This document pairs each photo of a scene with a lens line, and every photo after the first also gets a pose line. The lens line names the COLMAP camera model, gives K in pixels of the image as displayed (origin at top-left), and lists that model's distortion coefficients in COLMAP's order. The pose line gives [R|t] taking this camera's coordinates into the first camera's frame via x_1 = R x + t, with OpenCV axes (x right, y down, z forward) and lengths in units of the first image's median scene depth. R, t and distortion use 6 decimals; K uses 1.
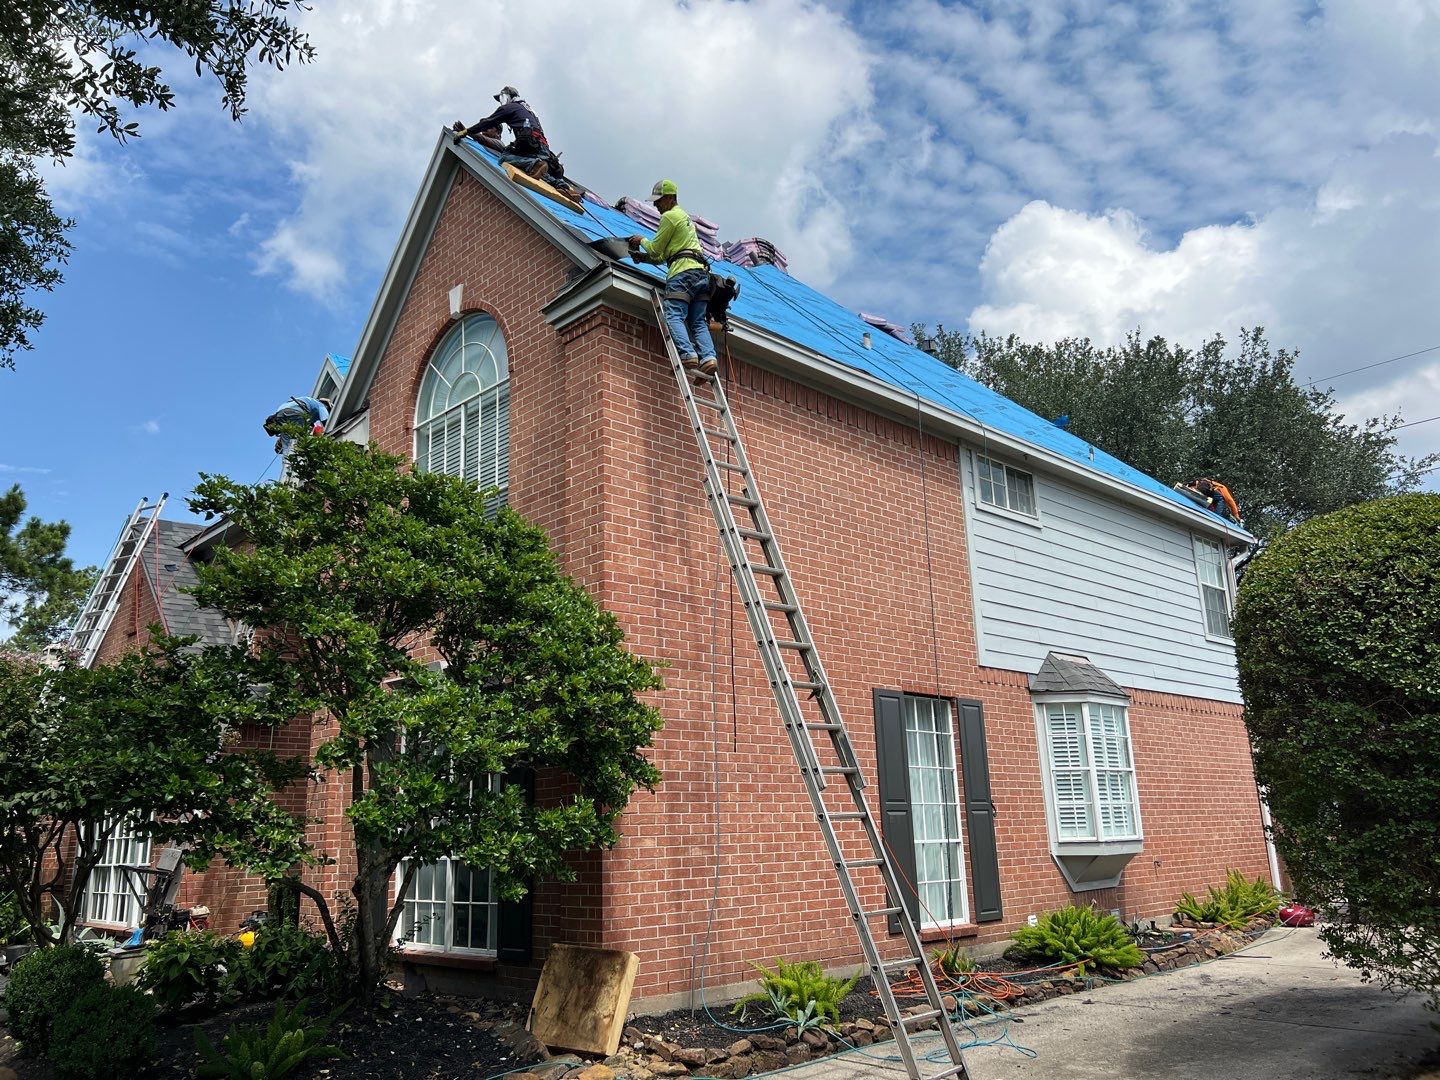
lens RADIAL K [[1084.7, 0, 719.7], [0, 1084.7, 539.7], [0, 0, 1]] dist [0.040032, -0.052781]
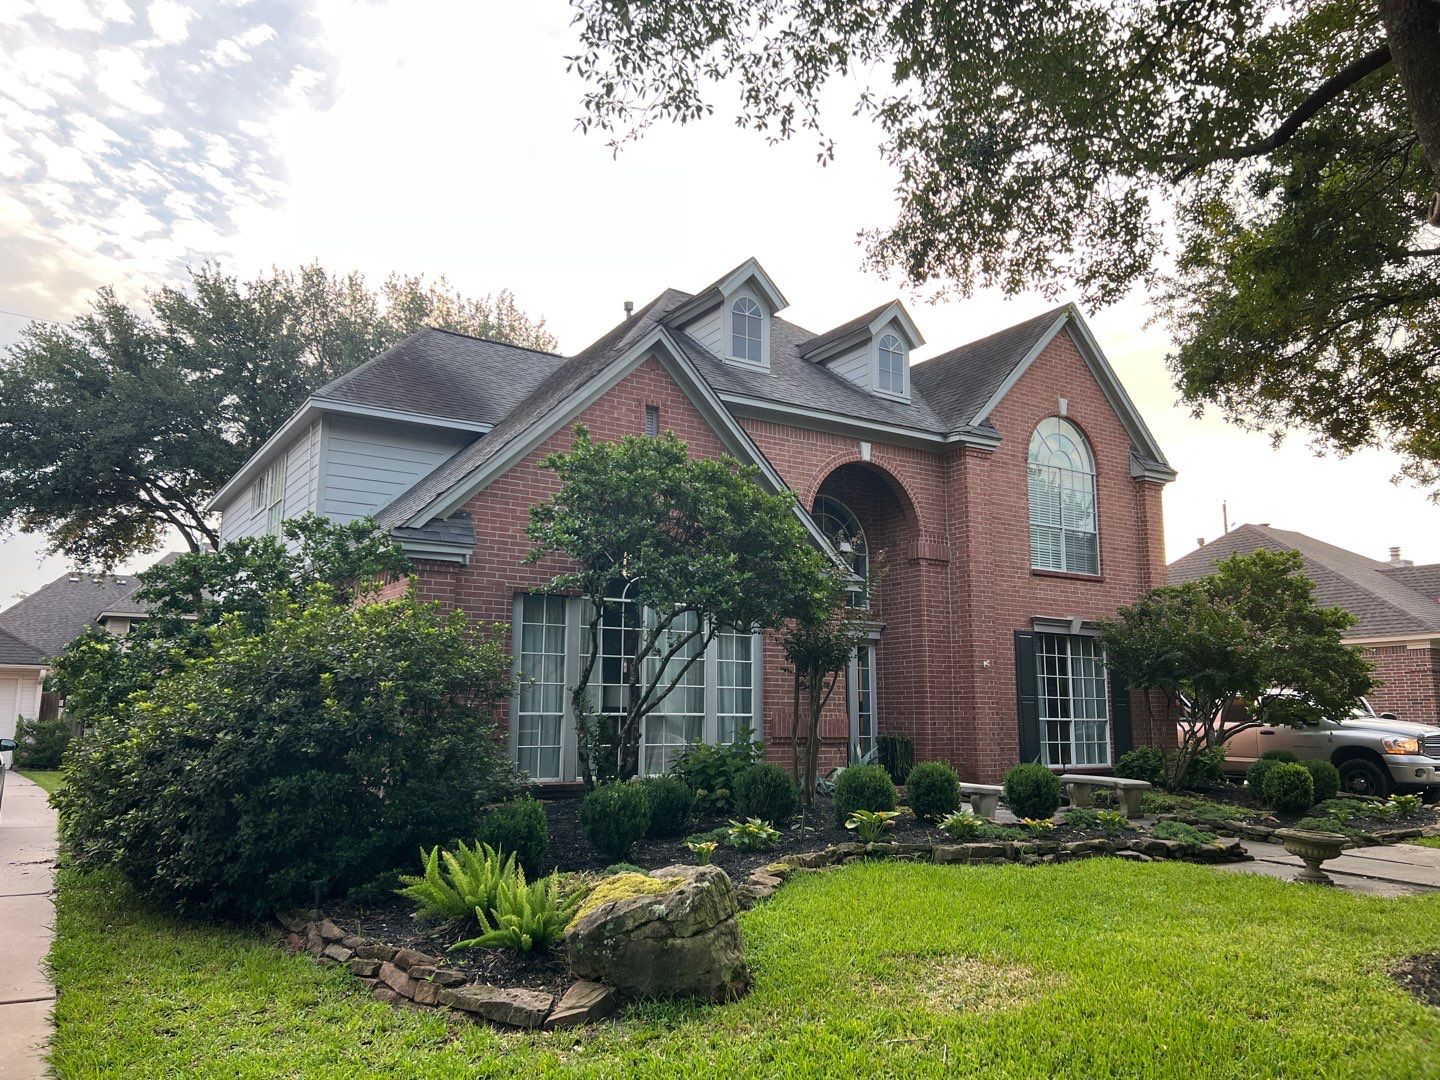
lens RADIAL K [[1079.2, 0, 721.2], [0, 1079.2, 544.9], [0, 0, 1]] dist [0.057252, -0.068524]
pose [[0.200626, 0.192900, 0.960489, -1.999616], [-0.266861, 0.954108, -0.135877, 0.376253], [-0.942621, -0.229056, 0.242897, 1.059998]]
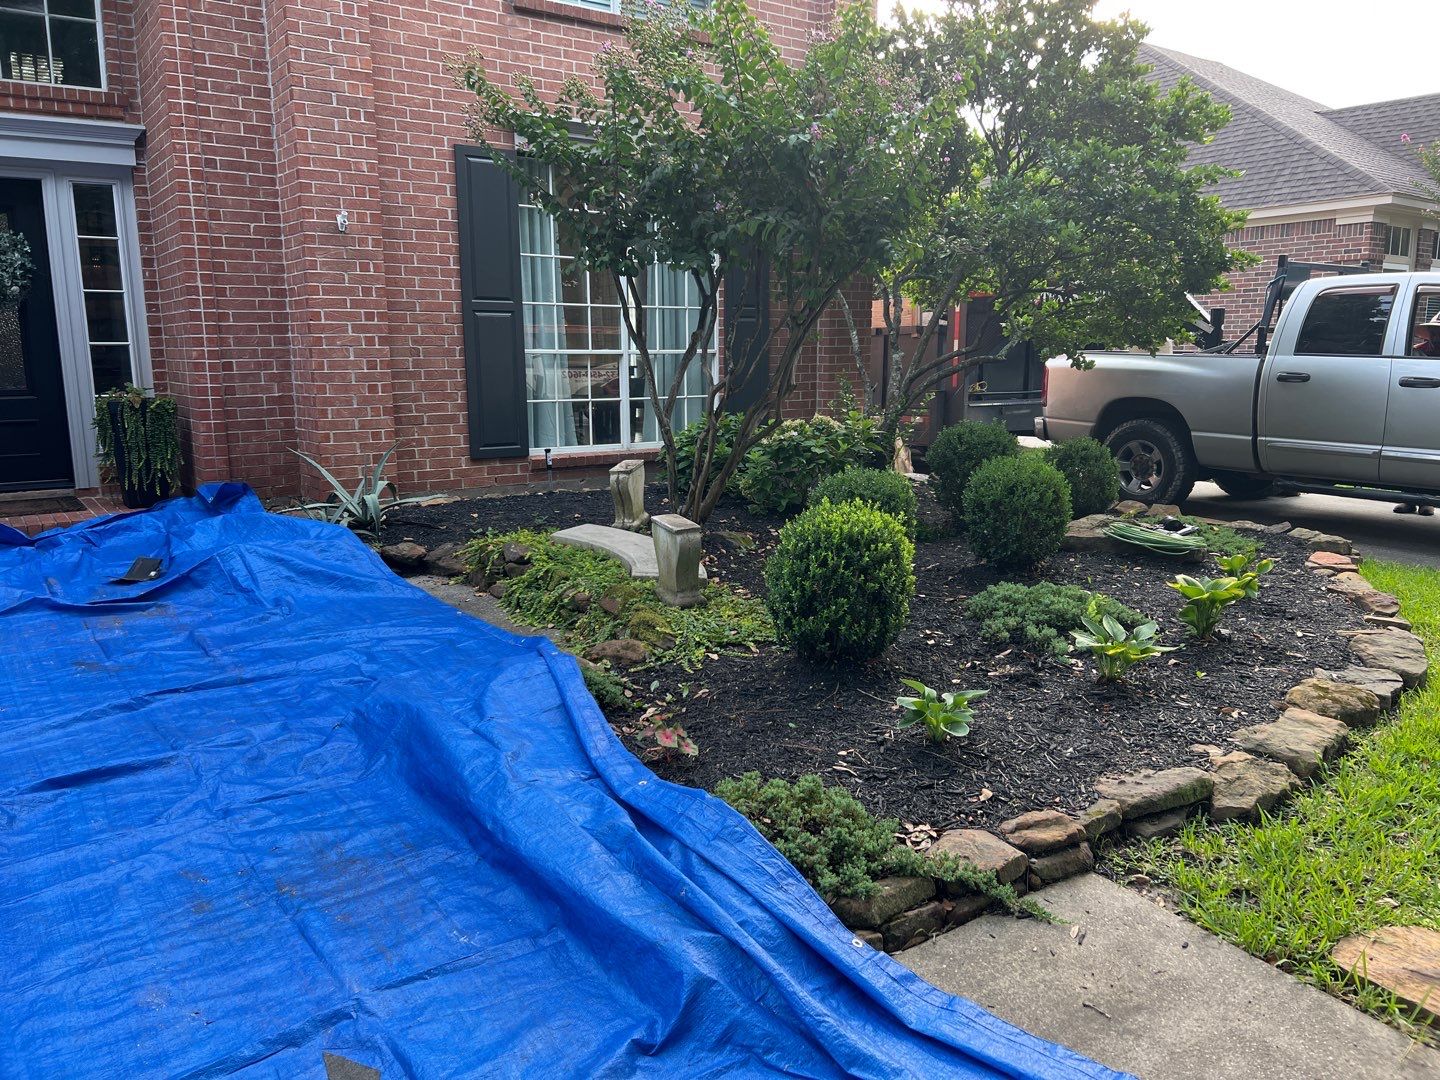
lens RADIAL K [[1091.8, 0, 727.4], [0, 1091.8, 545.5], [0, 0, 1]] dist [0.013428, -0.001066]
pose [[0.143944, -0.143102, 0.979184, -1.021602], [-0.259695, 0.949346, 0.176918, 0.234424], [-0.954902, -0.279756, 0.099490, 0.701071]]
